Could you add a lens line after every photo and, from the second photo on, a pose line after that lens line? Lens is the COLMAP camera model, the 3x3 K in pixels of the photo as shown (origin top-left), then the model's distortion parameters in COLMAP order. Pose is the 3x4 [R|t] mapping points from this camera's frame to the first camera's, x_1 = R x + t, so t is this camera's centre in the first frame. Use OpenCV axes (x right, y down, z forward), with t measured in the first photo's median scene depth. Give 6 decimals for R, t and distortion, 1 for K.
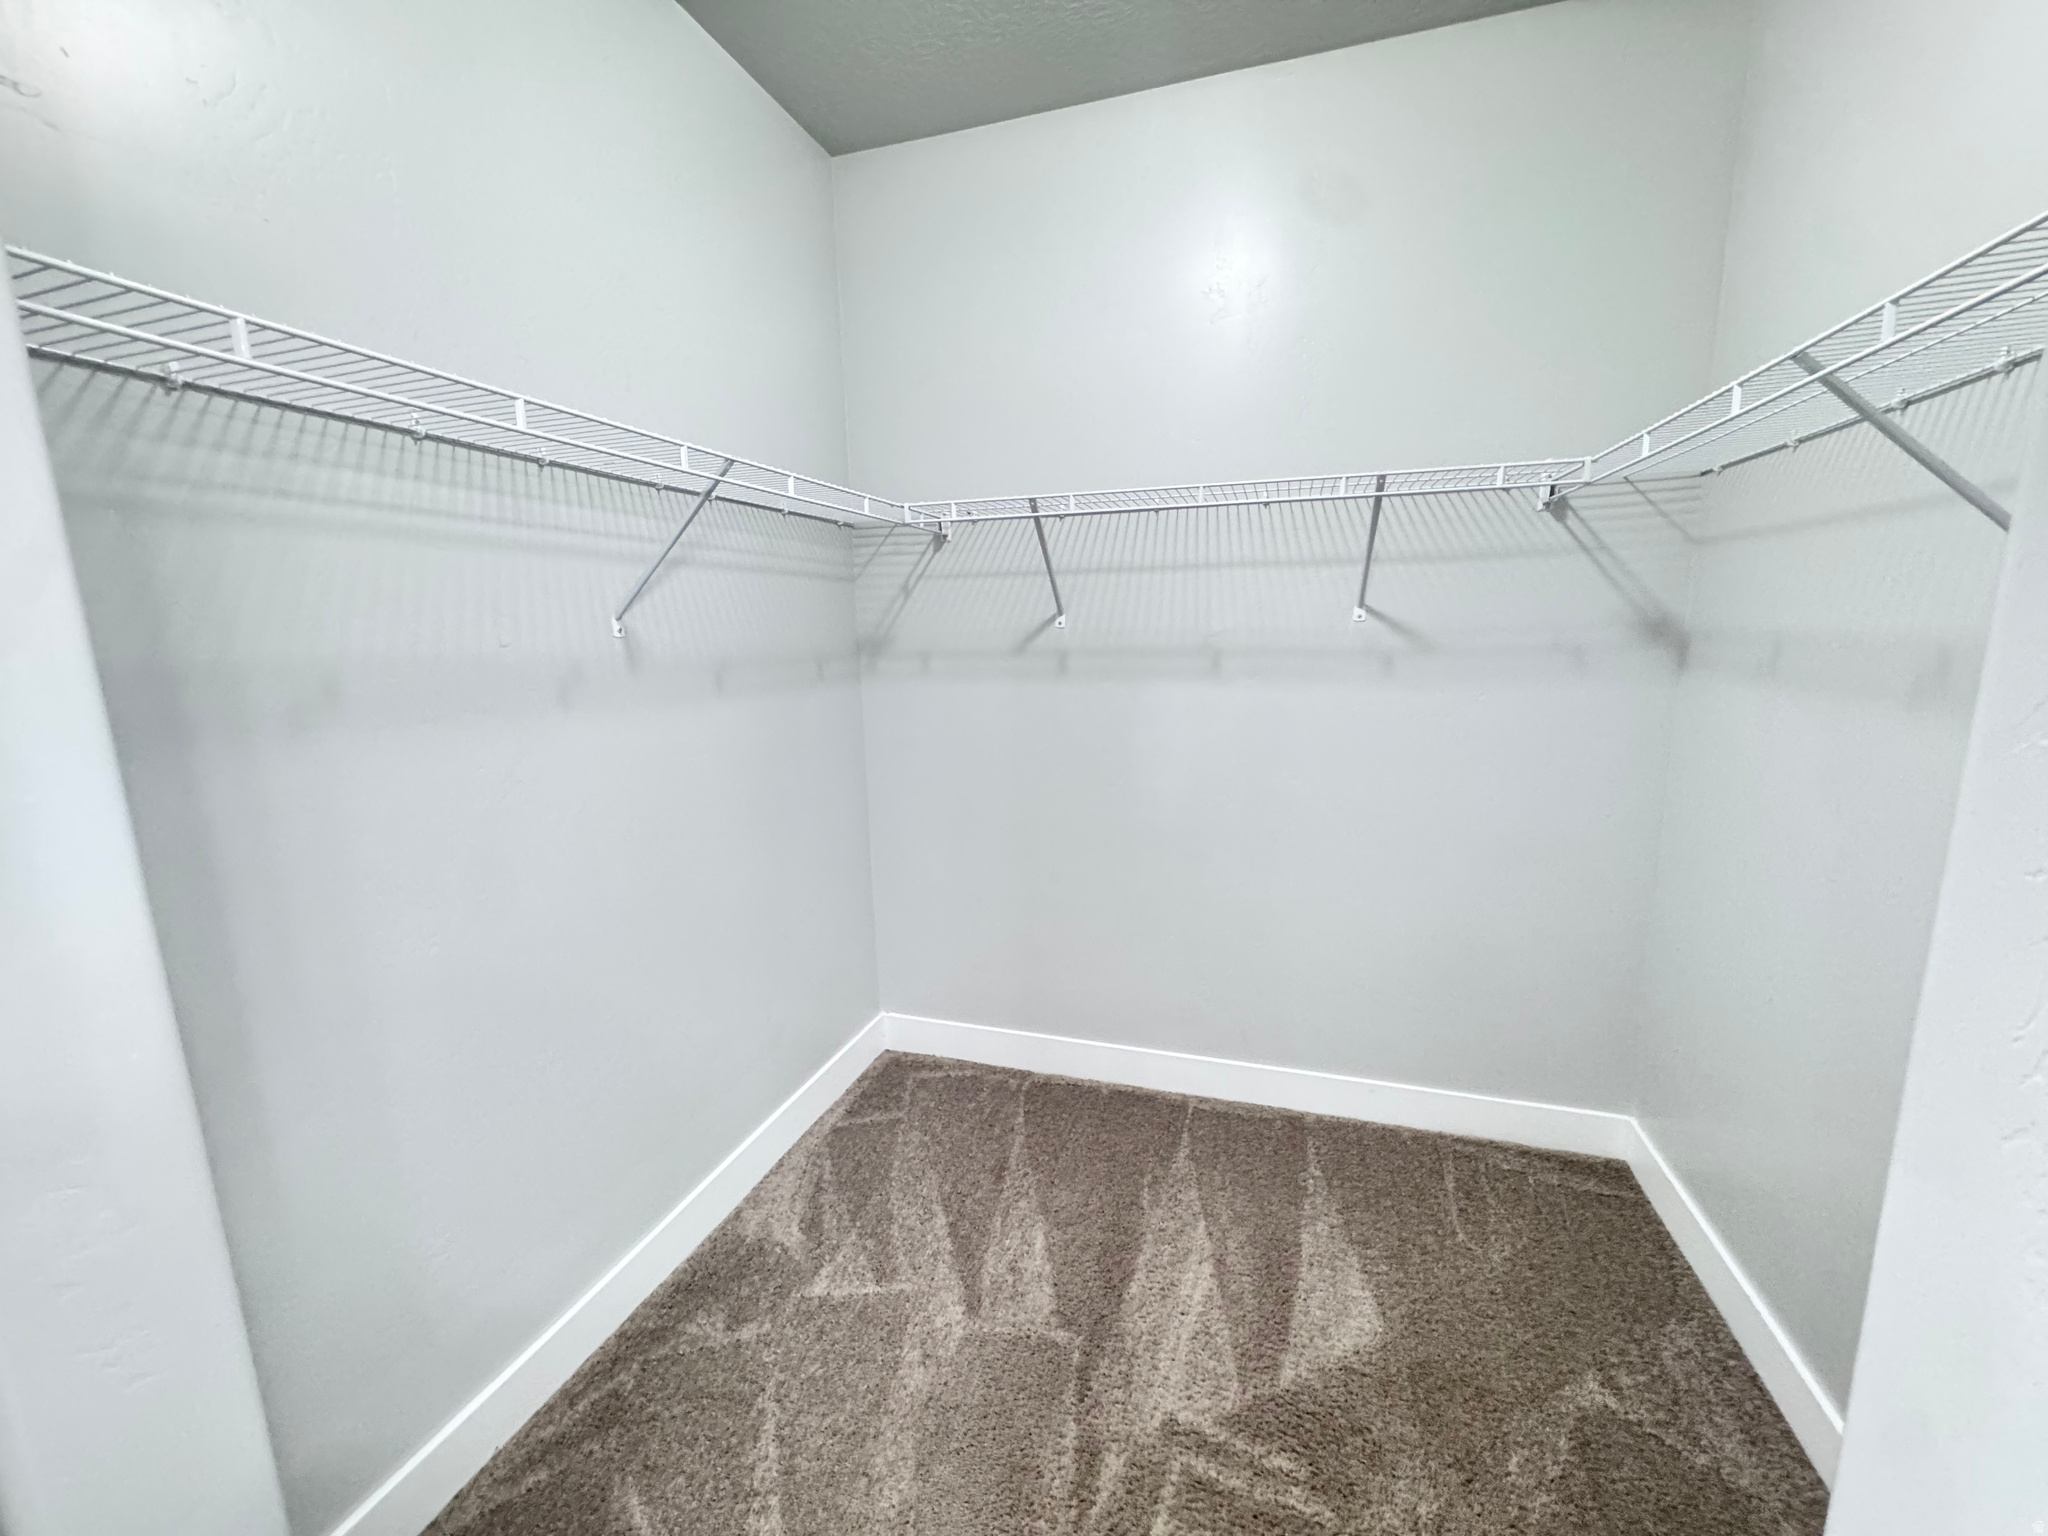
lens RADIAL K [[816.3, 0, 1025.8], [0, 816.3, 763.1], [0, 0, 1]] dist [-0.003550, 0.000787]
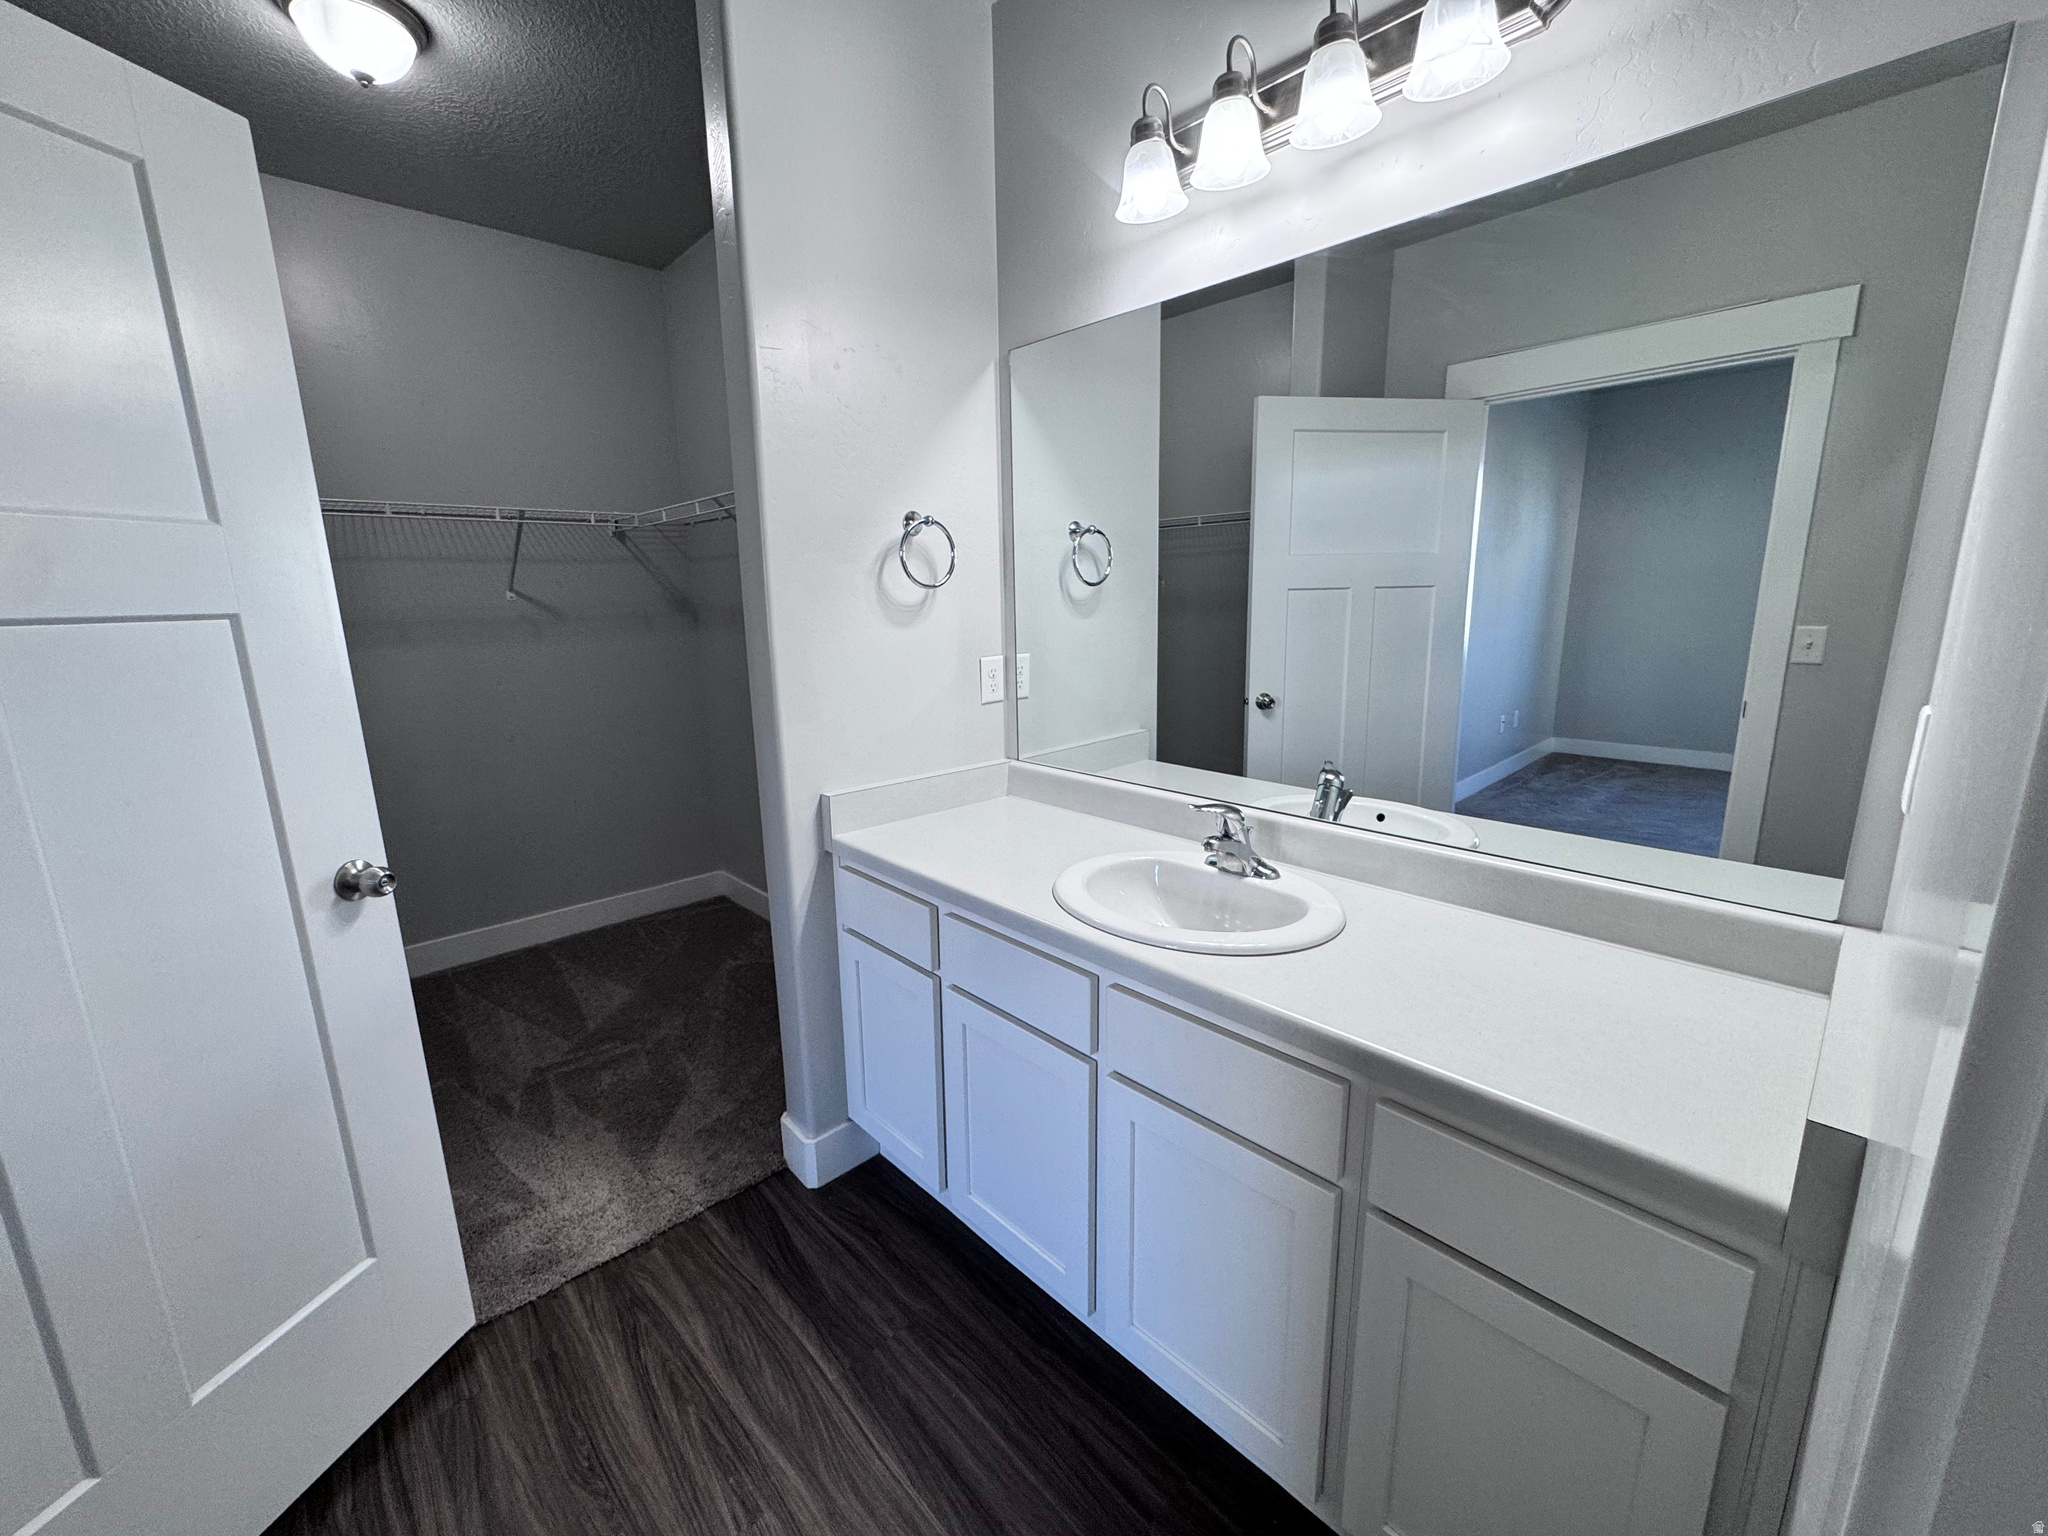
lens RADIAL K [[816.3, 0, 1014.1], [0, 816.3, 758.9], [0, 0, 1]] dist [-0.003550, 0.000787]
pose [[0.495958, -0.168632, 0.851815, -0.543471], [0.166062, 0.981276, 0.097573, 0.141720], [-0.852320, 0.093062, 0.514675, -0.637593]]
